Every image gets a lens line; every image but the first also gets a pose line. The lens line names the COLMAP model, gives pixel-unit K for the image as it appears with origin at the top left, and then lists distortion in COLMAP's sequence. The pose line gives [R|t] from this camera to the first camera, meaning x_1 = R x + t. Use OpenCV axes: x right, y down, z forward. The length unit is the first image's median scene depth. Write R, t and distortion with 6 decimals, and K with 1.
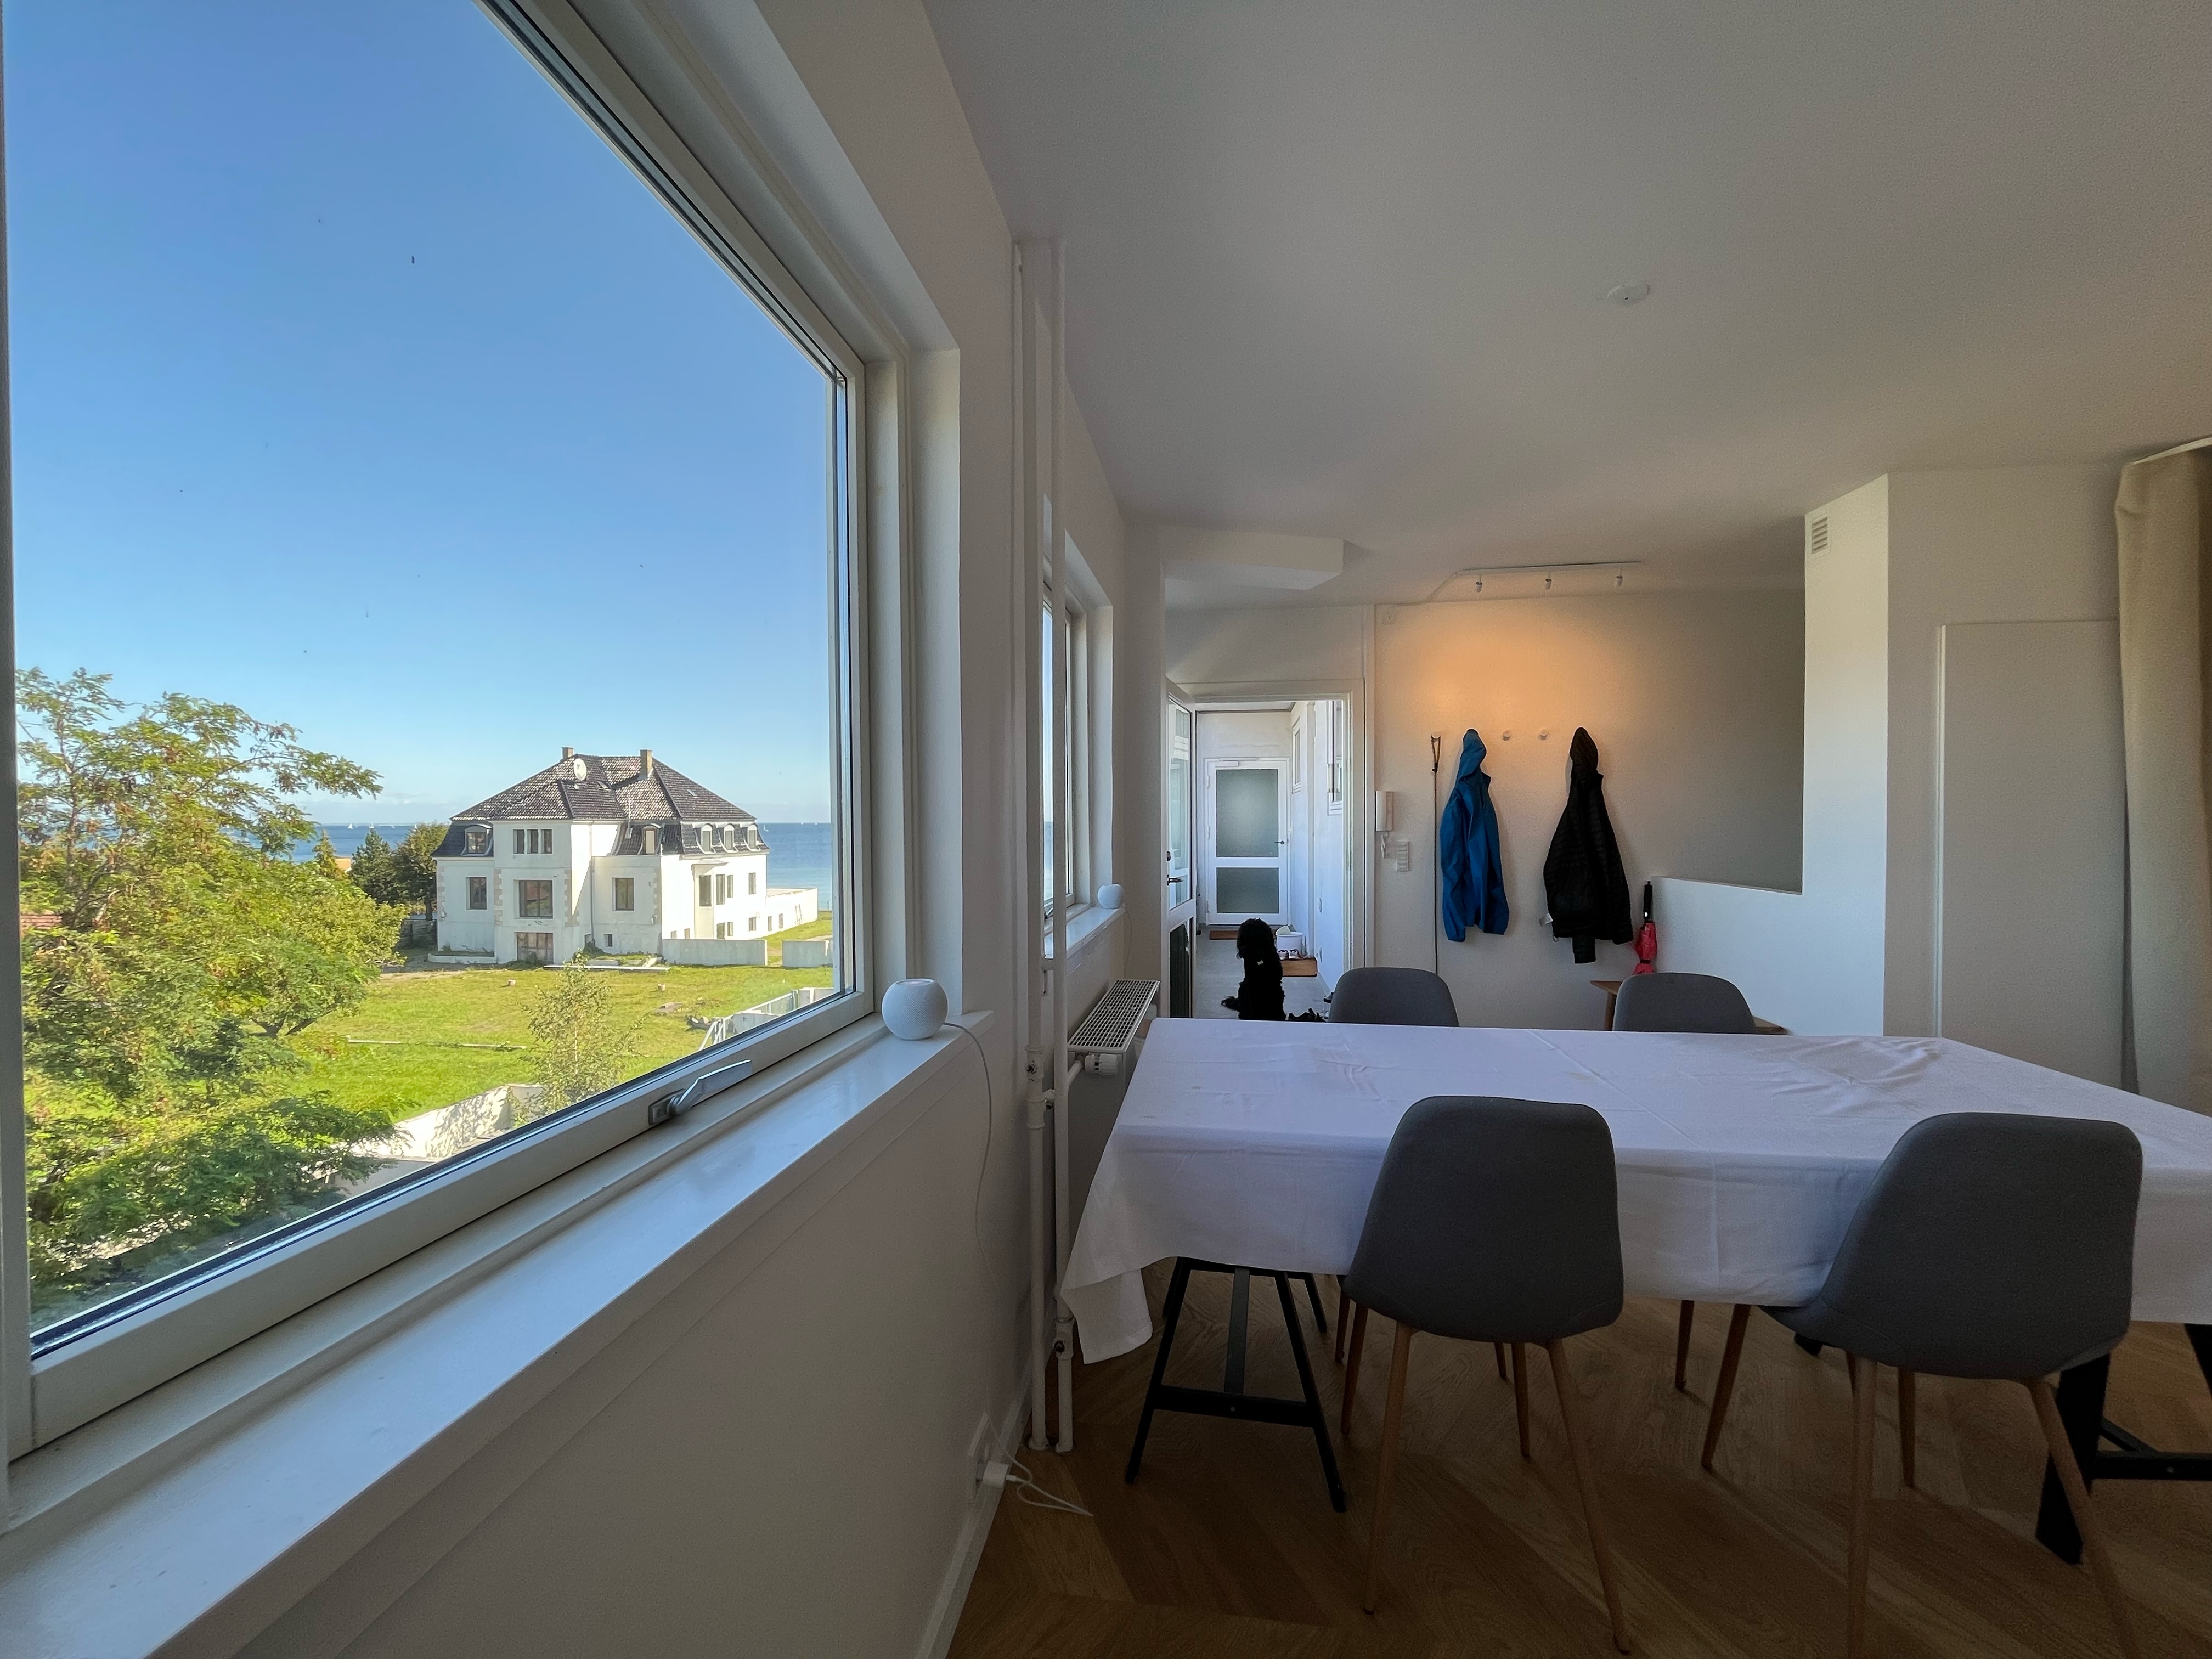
lens RADIAL K [[910.3, 0, 1095.0], [0, 910.3, 830.2], [0, 0, 1]] dist [0.002537, -0.000017]
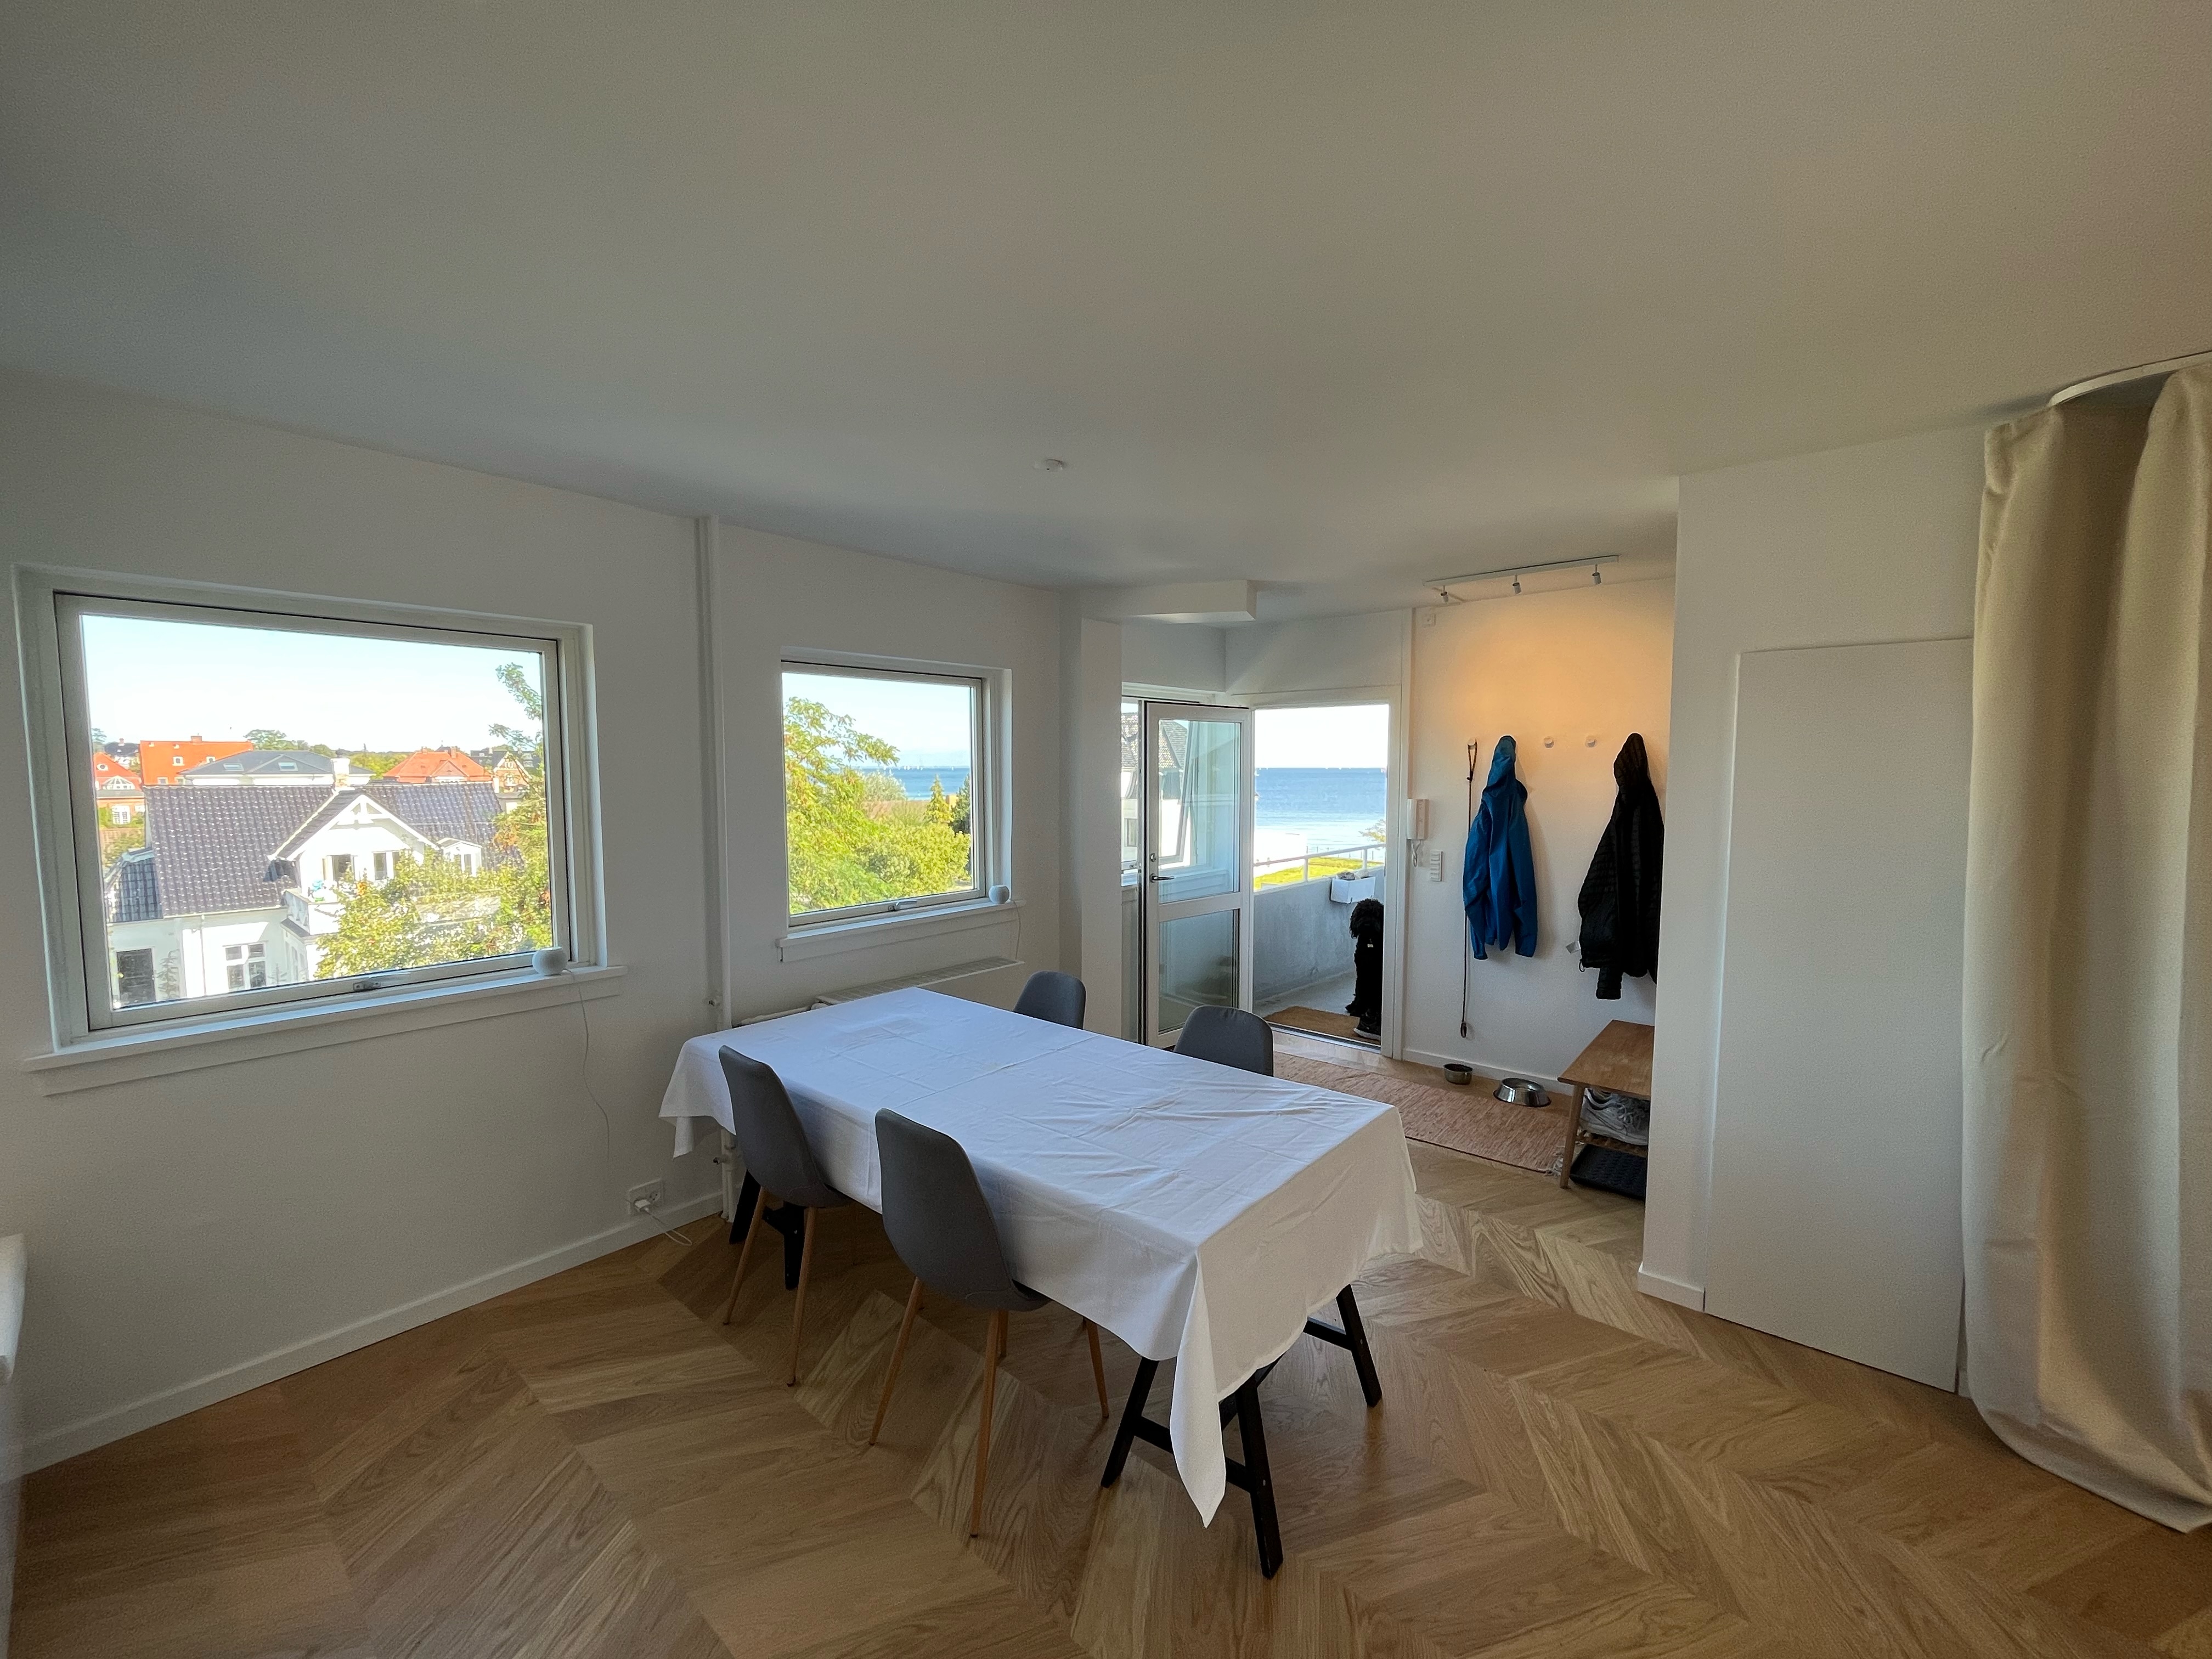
lens RADIAL K [[900.4, 0, 1092.9], [0, 900.4, 832.2], [0, 0, 1]] dist [-0.000986, -0.001025]
pose [[0.842587, 0.041848, -0.536932, 0.561365], [-0.006564, 0.997700, 0.067459, -0.072422], [0.538521, -0.053316, 0.840924, -0.011460]]
